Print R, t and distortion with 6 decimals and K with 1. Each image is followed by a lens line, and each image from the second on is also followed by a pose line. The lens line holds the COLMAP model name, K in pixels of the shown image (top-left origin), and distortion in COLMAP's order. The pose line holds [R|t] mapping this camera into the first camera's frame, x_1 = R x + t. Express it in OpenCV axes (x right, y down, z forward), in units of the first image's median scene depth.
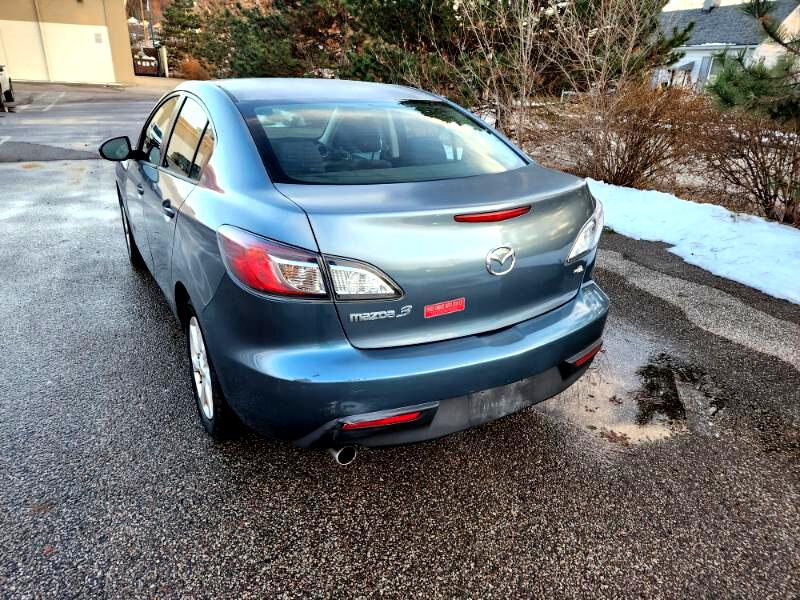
lens RADIAL K [[537.9, 0, 395.3], [0, 537.9, 289.9], [0, 0, 1]] dist [0.070522, -0.059522]
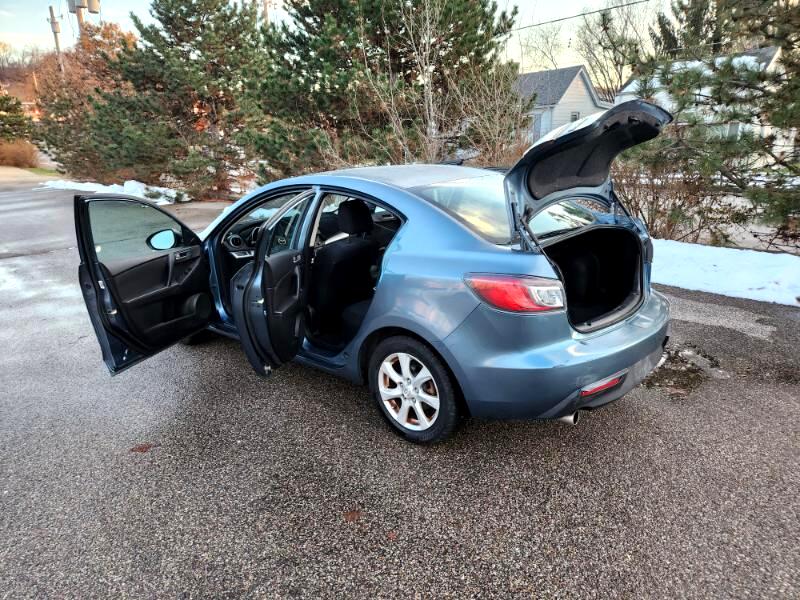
lens RADIAL K [[537.3, 0, 390.4], [0, 537.3, 297.1], [0, 0, 1]] dist [0.069465, -0.059731]
pose [[0.953710, -0.139823, 0.266245, -0.704810], [0.164172, 0.983845, -0.071394, 0.008311], [-0.251961, 0.111800, 0.961258, -0.239393]]
